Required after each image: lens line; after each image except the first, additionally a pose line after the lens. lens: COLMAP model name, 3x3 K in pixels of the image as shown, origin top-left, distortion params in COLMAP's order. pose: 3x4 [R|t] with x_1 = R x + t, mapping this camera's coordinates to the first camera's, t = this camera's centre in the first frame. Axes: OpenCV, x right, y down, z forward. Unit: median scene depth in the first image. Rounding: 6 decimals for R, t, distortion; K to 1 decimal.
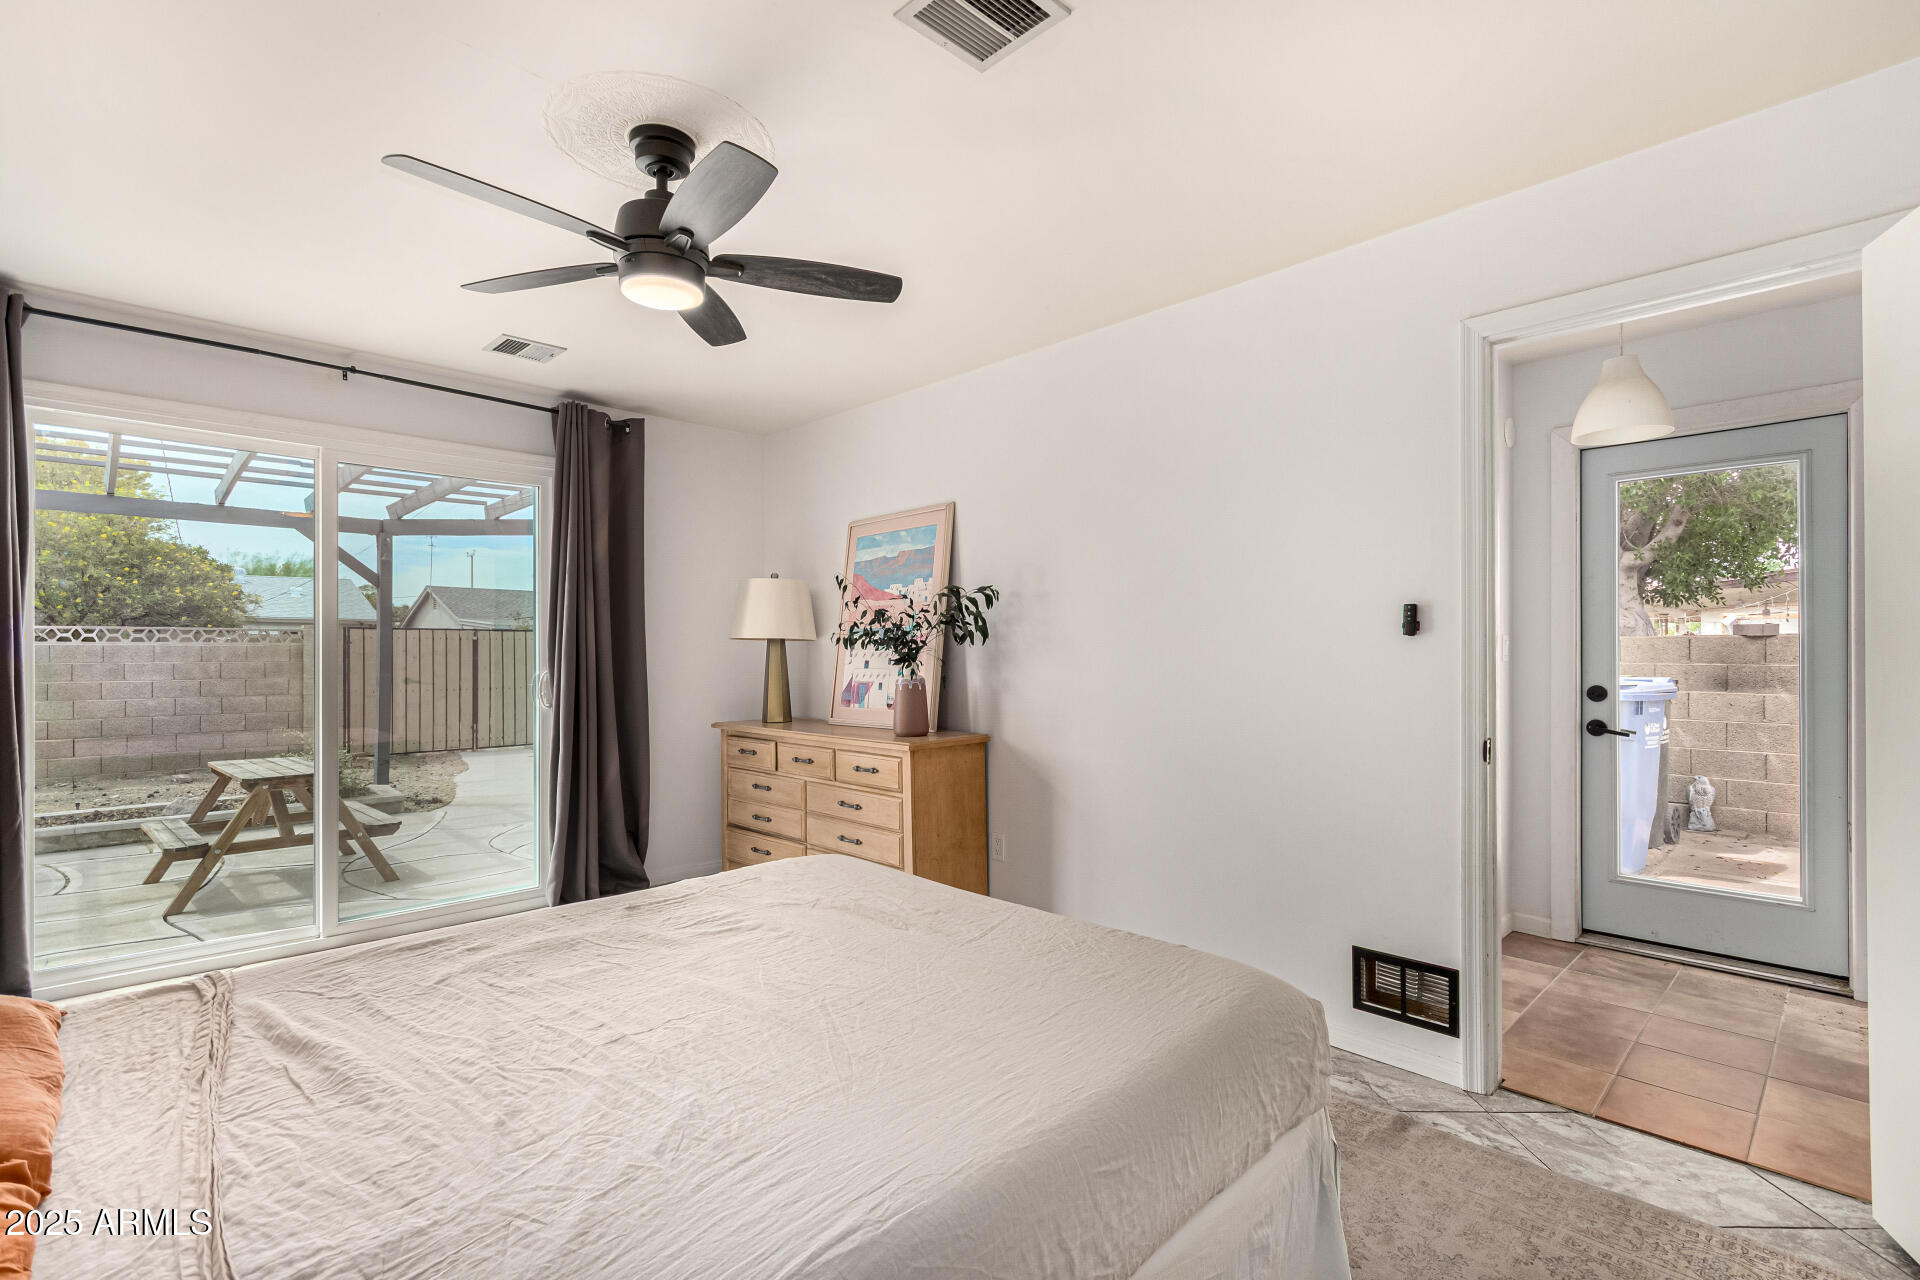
lens RADIAL K [[894.6, 0, 968.4], [0, 894.6, 640.9], [0, 0, 1]] dist [-0.000005, 0.007505]
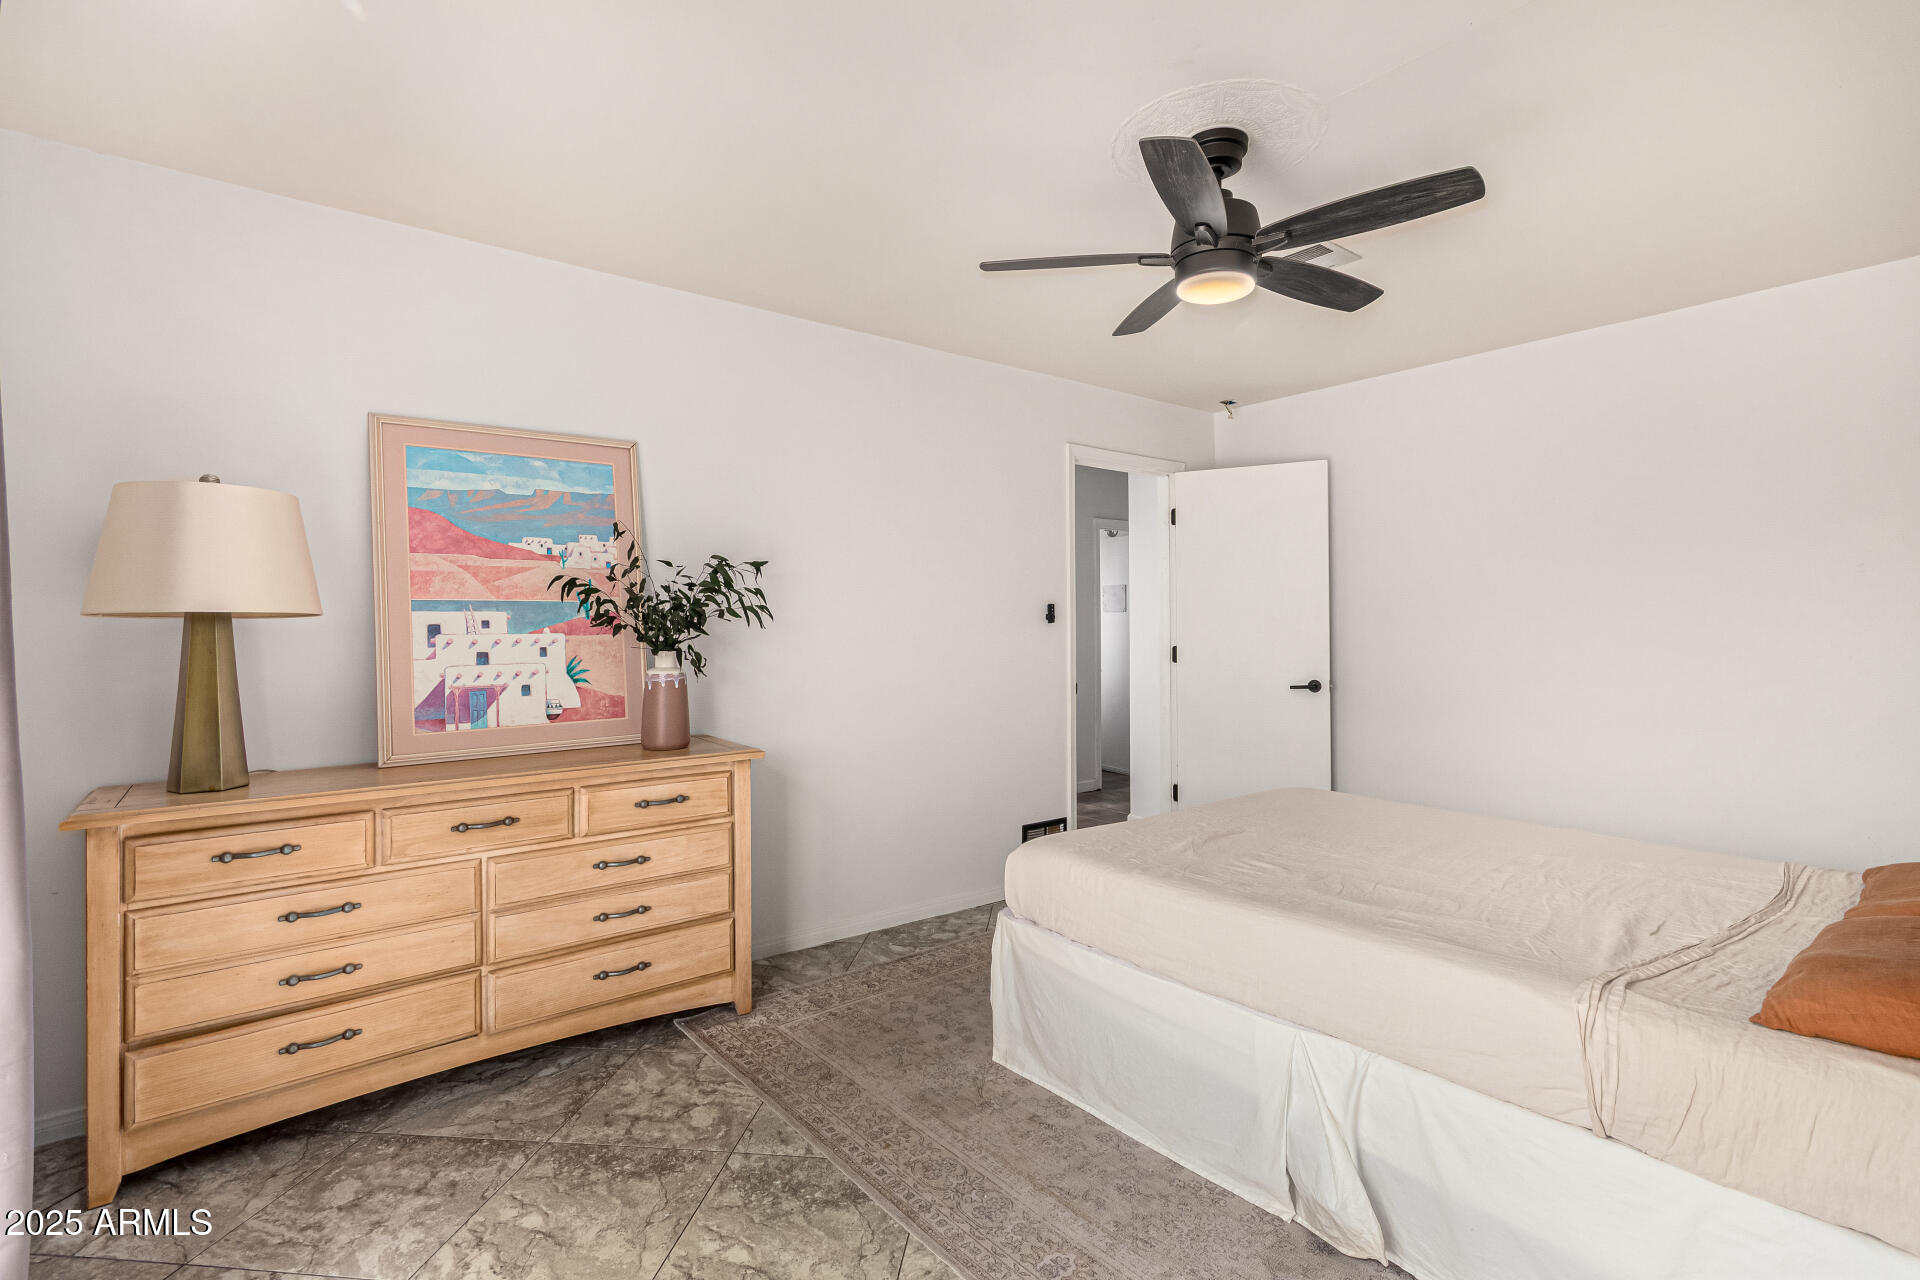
lens RADIAL K [[894.6, 0, 968.4], [0, 894.6, 640.9], [0, 0, 1]] dist [-0.000005, 0.007505]
pose [[0.106615, -0.013600, 0.994207, -0.716138], [-0.007155, 0.999870, 0.014445, 0.002457], [-0.994275, -0.008653, 0.106504, 0.608492]]
